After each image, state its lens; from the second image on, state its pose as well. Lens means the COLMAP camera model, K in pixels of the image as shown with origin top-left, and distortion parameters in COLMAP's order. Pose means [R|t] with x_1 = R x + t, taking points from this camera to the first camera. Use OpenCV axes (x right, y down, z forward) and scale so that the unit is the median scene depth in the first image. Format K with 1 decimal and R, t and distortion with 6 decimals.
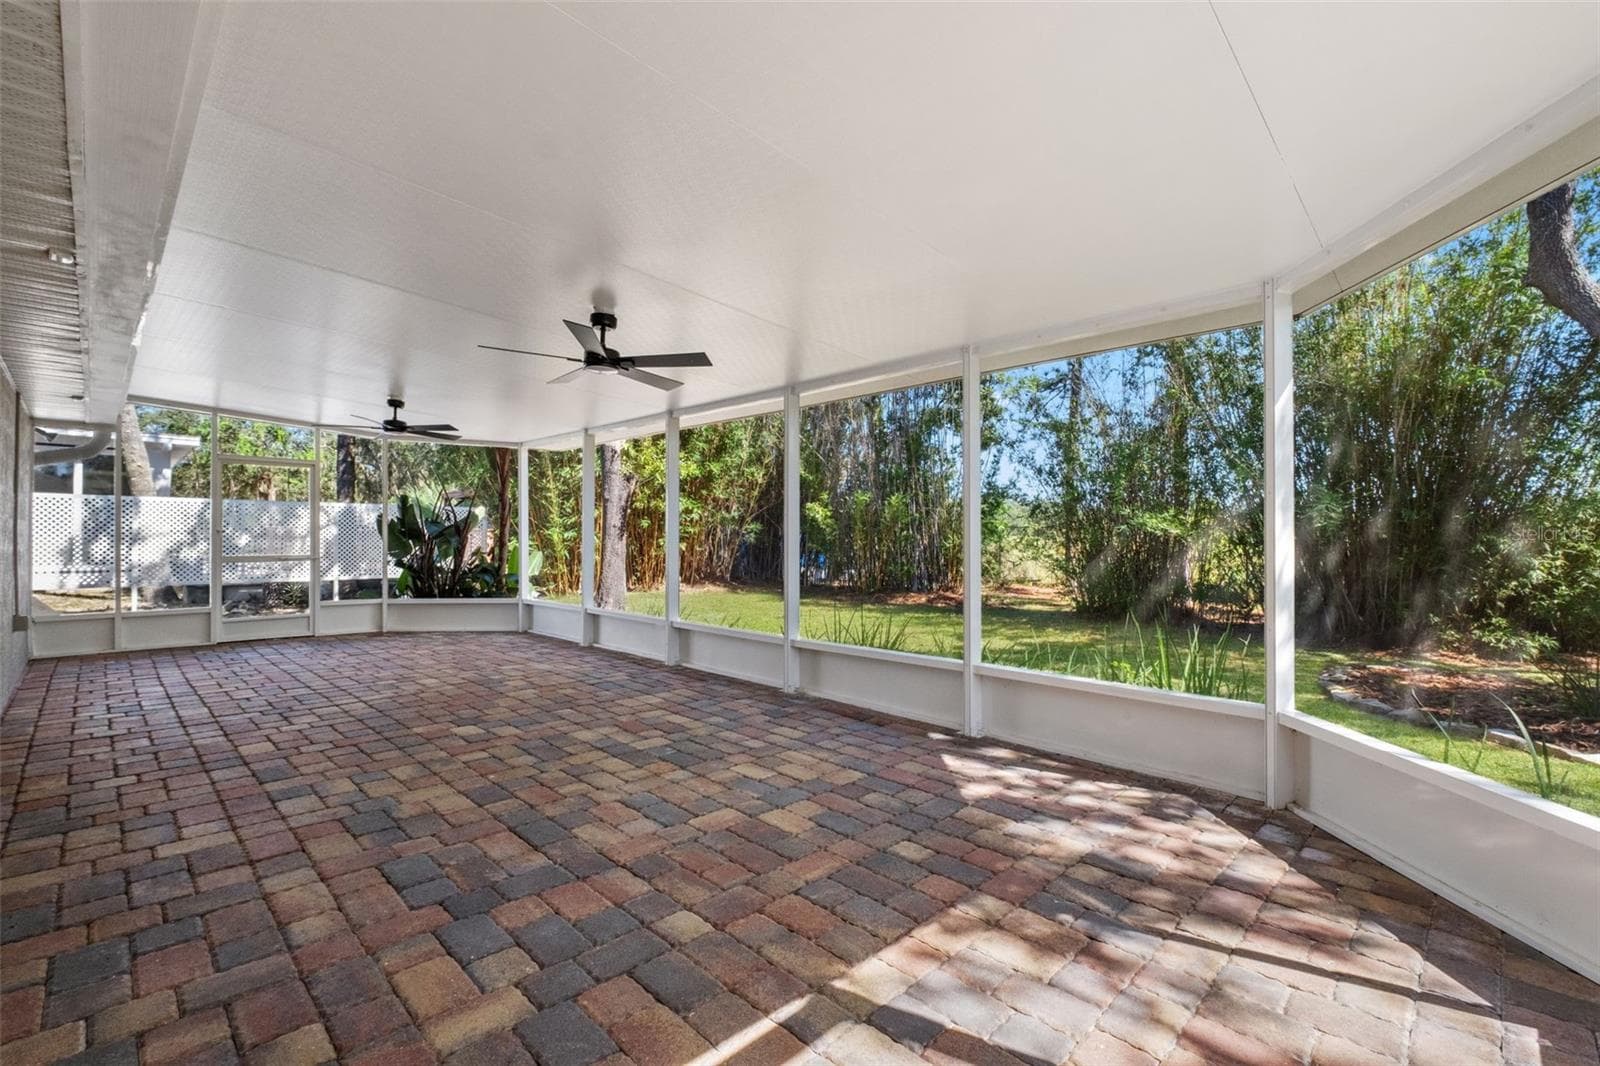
lens RADIAL K [[701.3, 0, 790.9], [0, 701.3, 531.8], [0, 0, 1]] dist [0.008072, -0.008793]
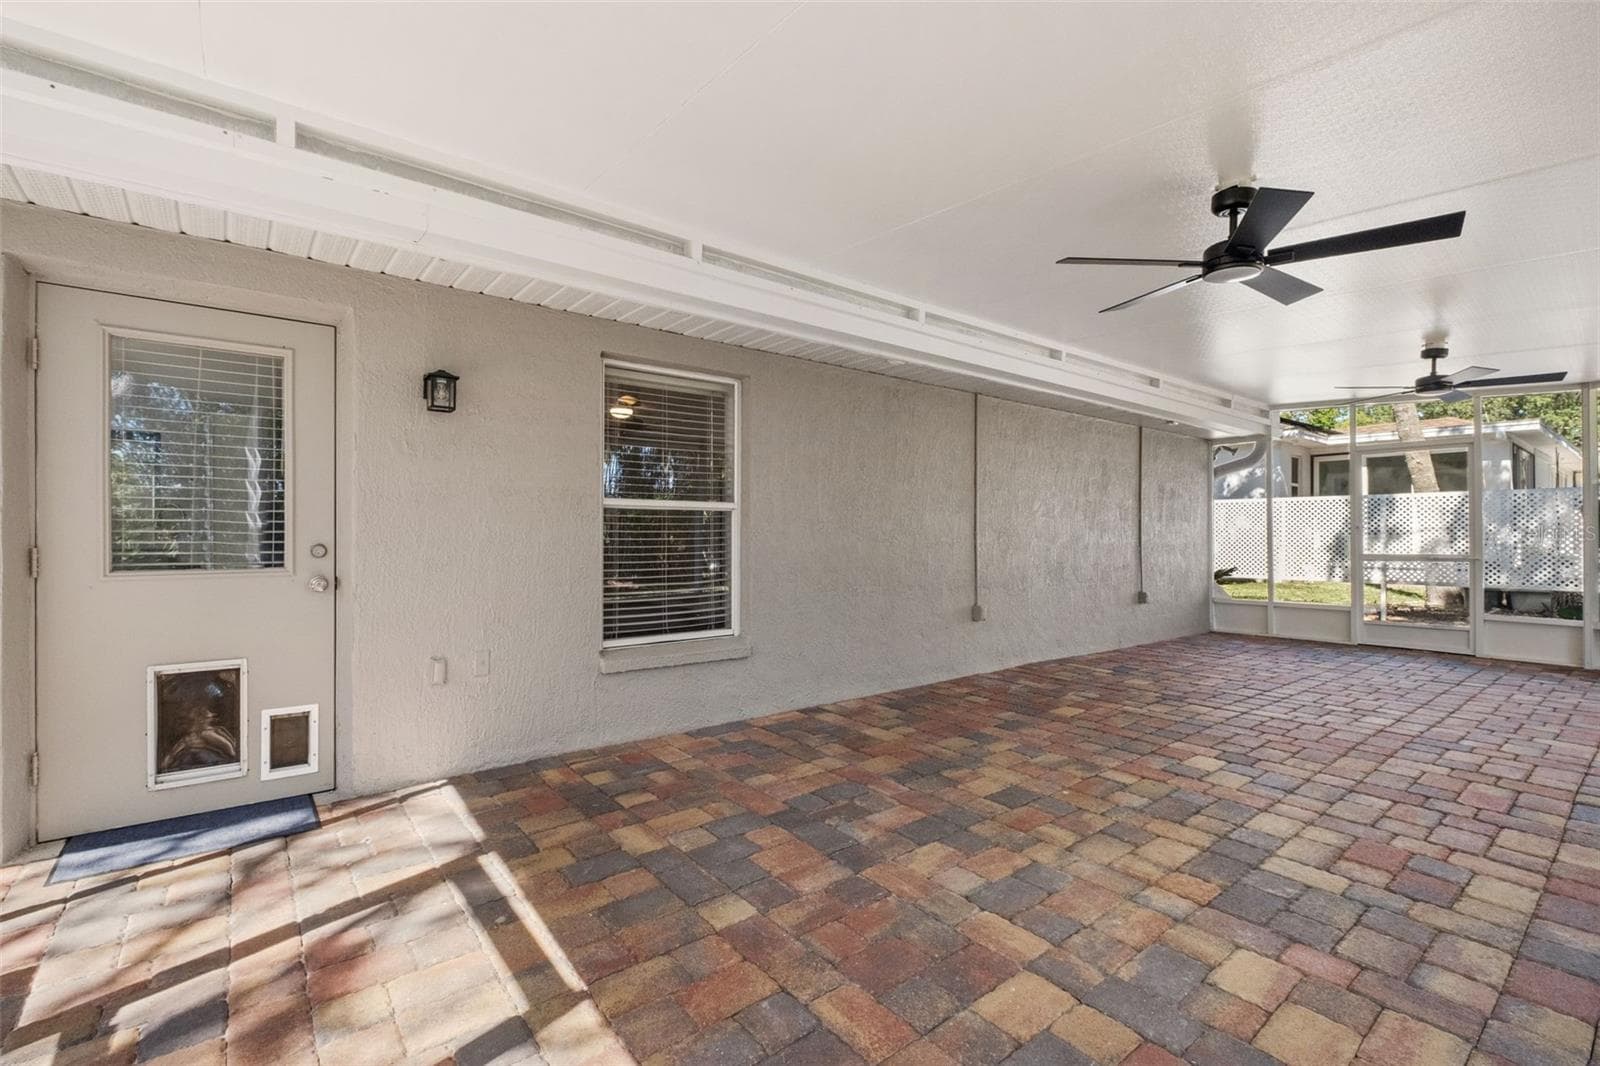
lens RADIAL K [[705.2, 0, 780.4], [0, 705.2, 536.8], [0, 0, 1]] dist [0.007097, -0.008729]
pose [[-0.135922, -0.002817, -0.990715, 0.447642], [0.007893, 0.999961, -0.003926, 0.018295], [0.990688, -0.008354, -0.135895, 0.654122]]
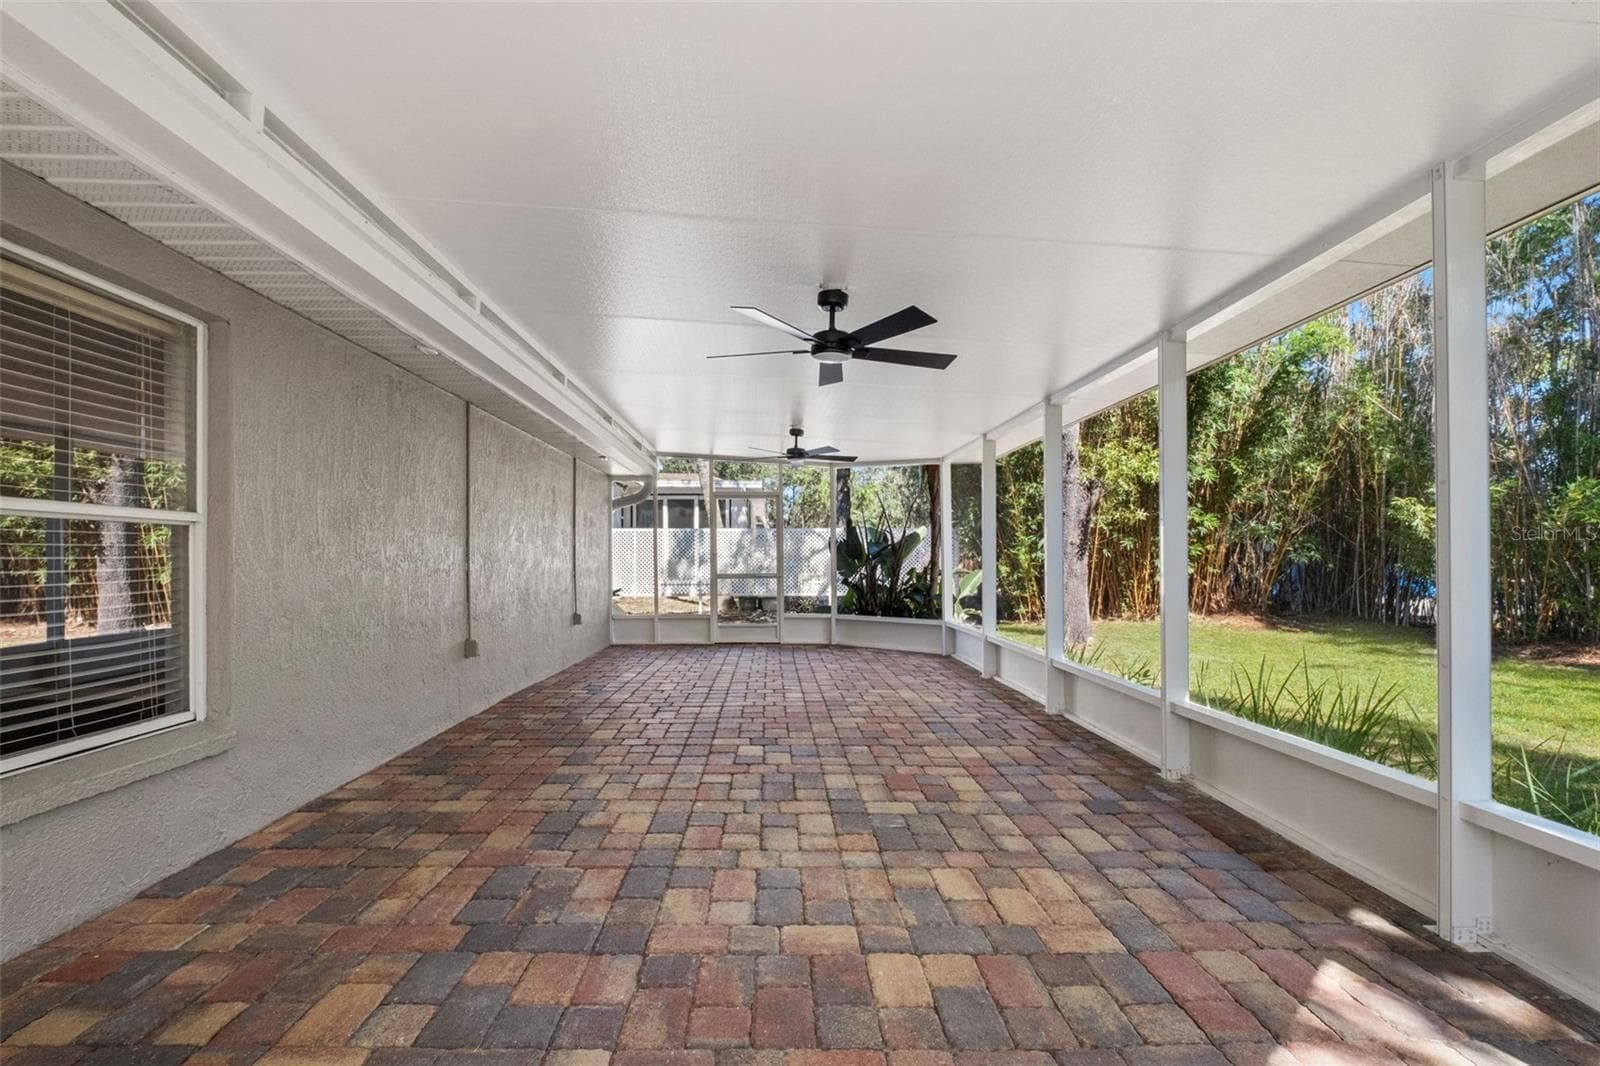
lens RADIAL K [[709.0, 0, 788.6], [0, 709.0, 561.7], [0, 0, 1]] dist [0.010094, -0.010793]
pose [[0.721718, -0.003220, -0.692179, 0.283729], [0.011198, 0.999913, 0.007024, 0.011047], [0.692096, -0.012820, 0.721691, 0.335349]]
